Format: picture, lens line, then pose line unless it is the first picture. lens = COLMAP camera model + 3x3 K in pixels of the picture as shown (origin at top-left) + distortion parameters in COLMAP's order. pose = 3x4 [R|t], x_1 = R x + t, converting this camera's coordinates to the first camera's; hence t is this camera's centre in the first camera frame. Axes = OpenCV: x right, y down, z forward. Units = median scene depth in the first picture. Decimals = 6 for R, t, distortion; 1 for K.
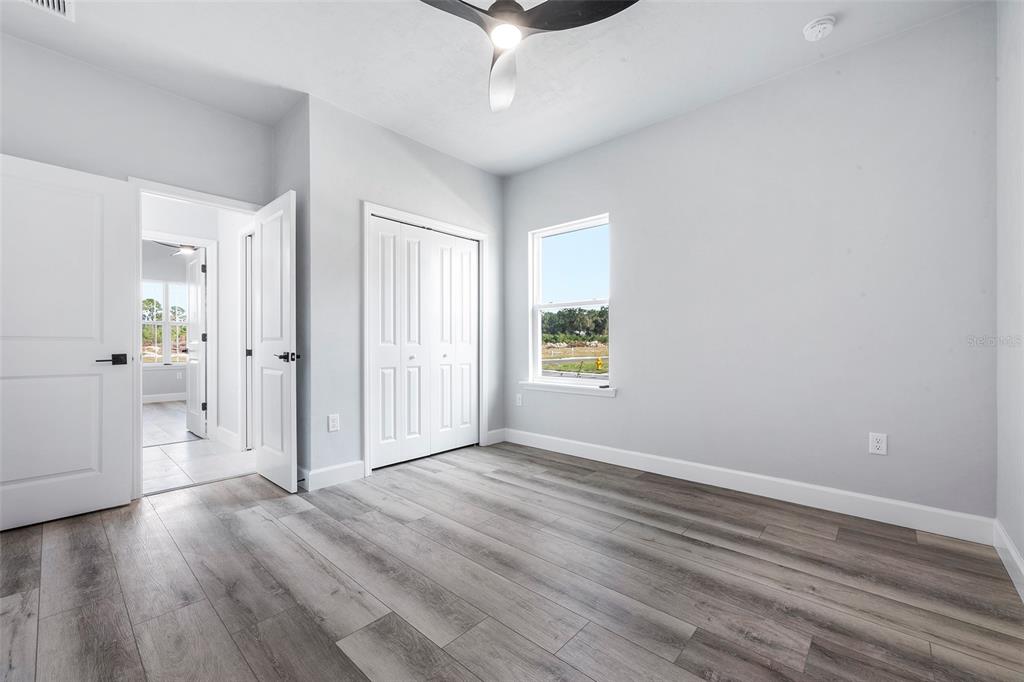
lens RADIAL K [[419.2, 0, 515.5], [0, 419.2, 342.7], [0, 0, 1]] dist [-0.000154, -0.000346]
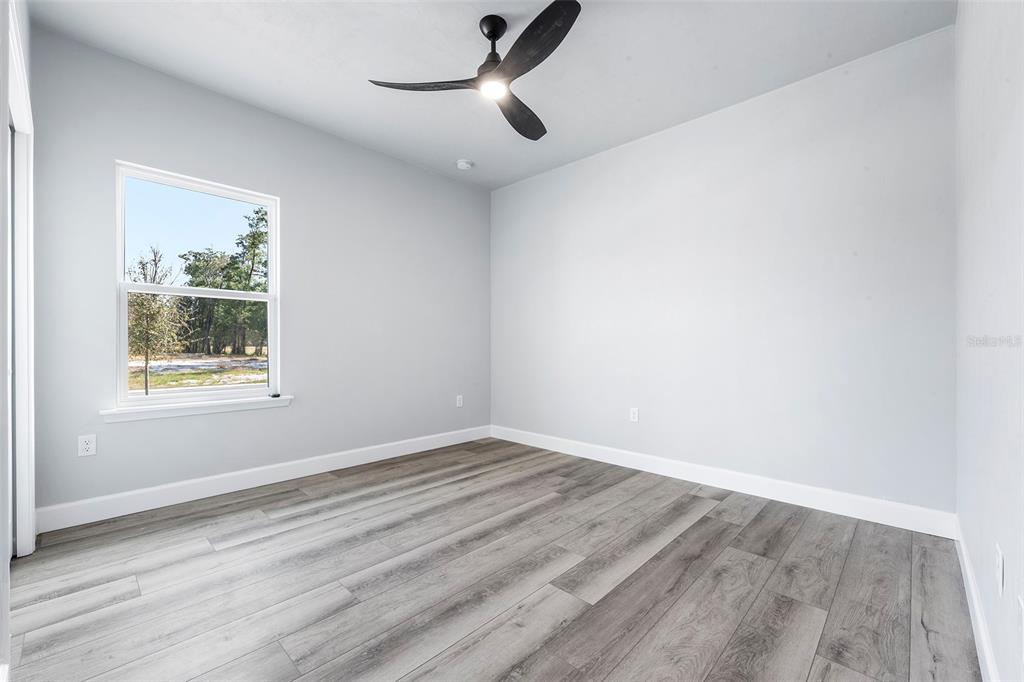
lens RADIAL K [[419.2, 0, 515.7], [0, 419.2, 345.3], [0, 0, 1]] dist [-0.000154, -0.000346]
pose [[0.022542, 0.001481, 0.999745, -0.834515], [-0.003796, 0.999992, -0.001396, -0.001179], [-0.999739, -0.003763, 0.022547, 0.621319]]
